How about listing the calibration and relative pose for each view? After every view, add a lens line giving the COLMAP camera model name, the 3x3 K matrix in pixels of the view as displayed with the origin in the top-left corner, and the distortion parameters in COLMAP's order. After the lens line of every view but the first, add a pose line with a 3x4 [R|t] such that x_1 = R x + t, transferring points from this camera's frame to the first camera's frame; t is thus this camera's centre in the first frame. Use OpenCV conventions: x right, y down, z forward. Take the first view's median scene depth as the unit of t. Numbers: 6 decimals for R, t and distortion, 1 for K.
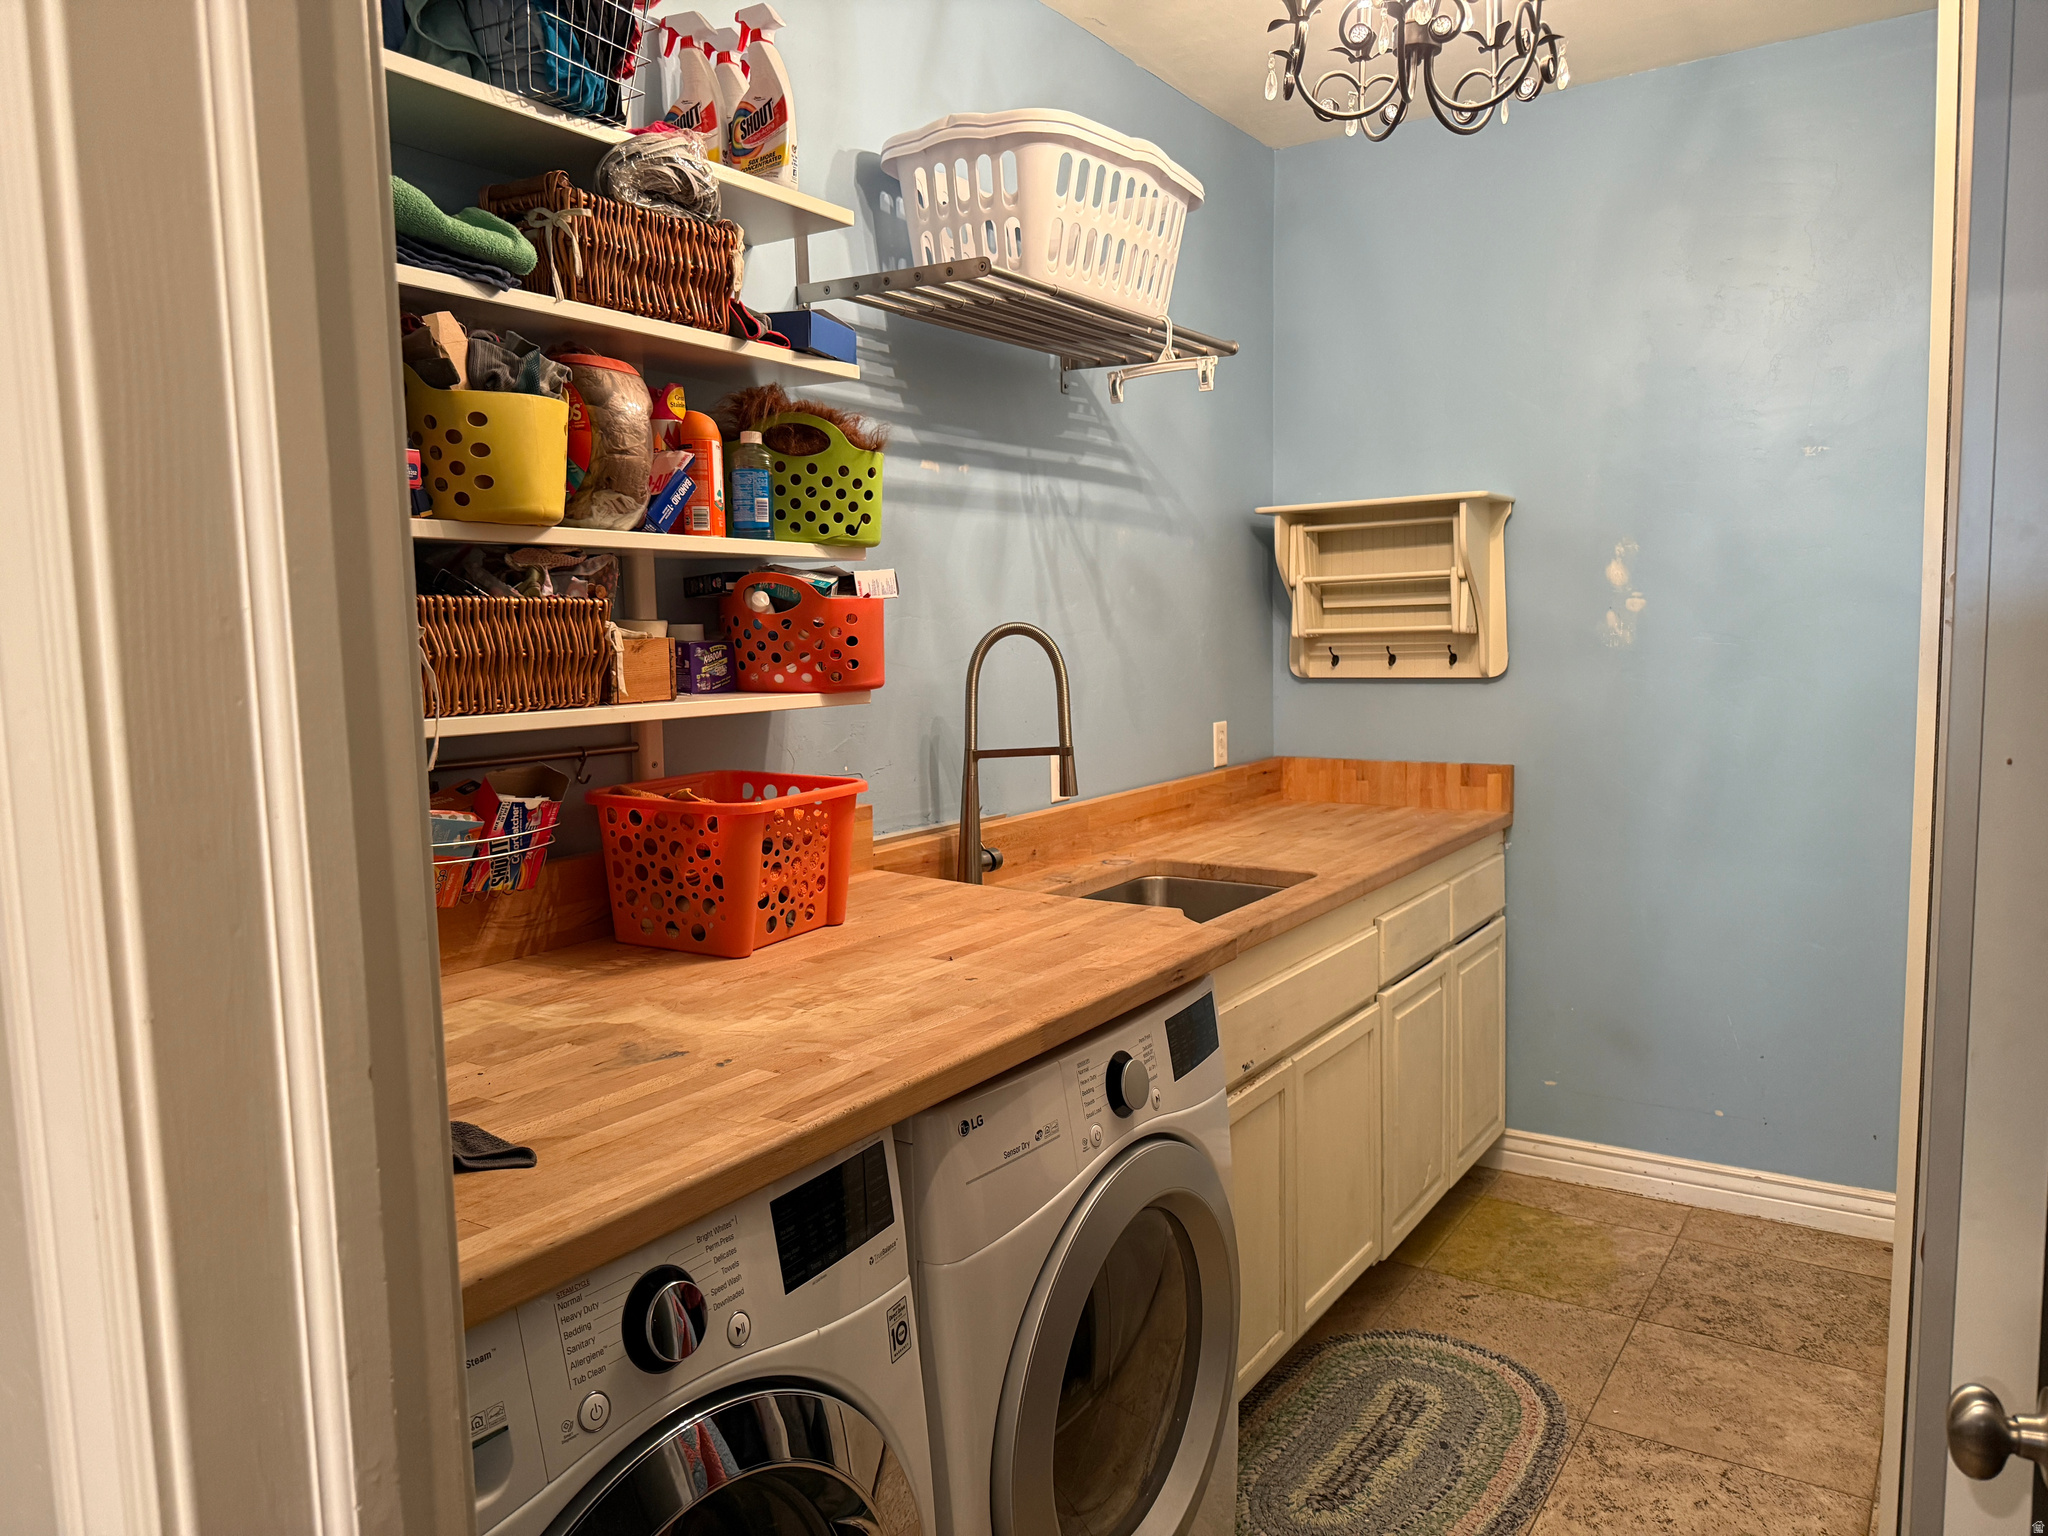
lens RADIAL K [[1426.3, 0, 1024.0], [0, 1426.3, 768.0], [0, 0, 1]] dist [0.149925, -0.228564]
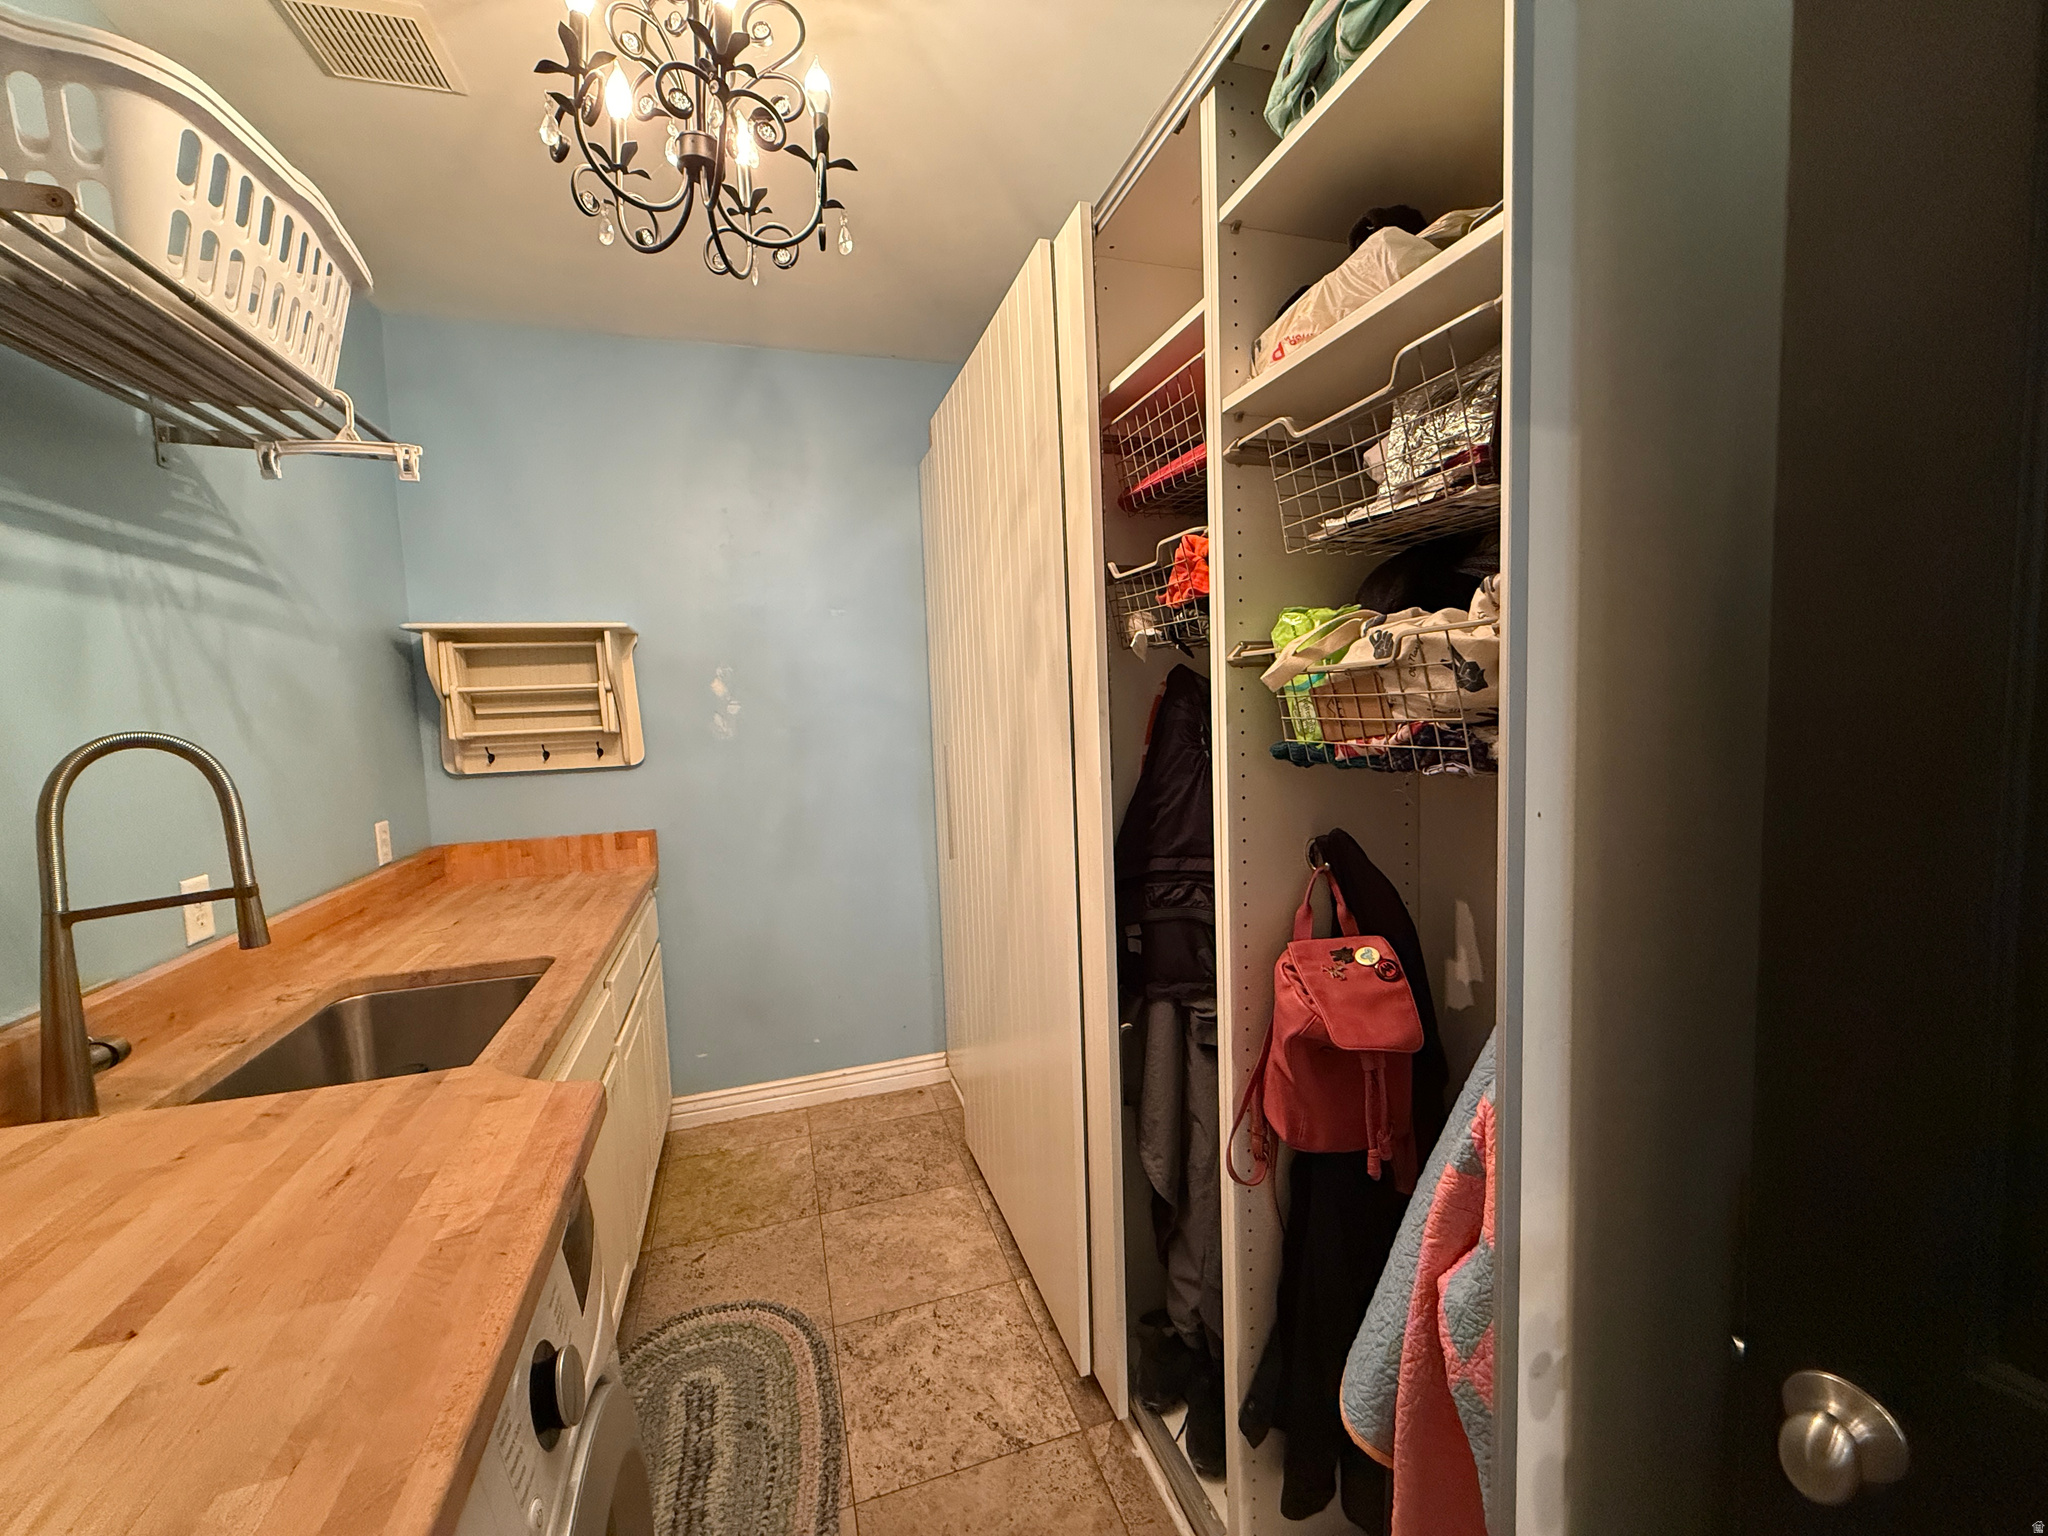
lens RADIAL K [[813.7, 0, 1021.5], [0, 813.7, 764.1], [0, 0, 1]] dist [-0.000109, -0.000340]
pose [[0.622673, -0.062306, 0.779997, -0.041058], [0.102514, 0.994729, -0.002378, -0.030364], [-0.775738, 0.081442, 0.625778, 0.309269]]
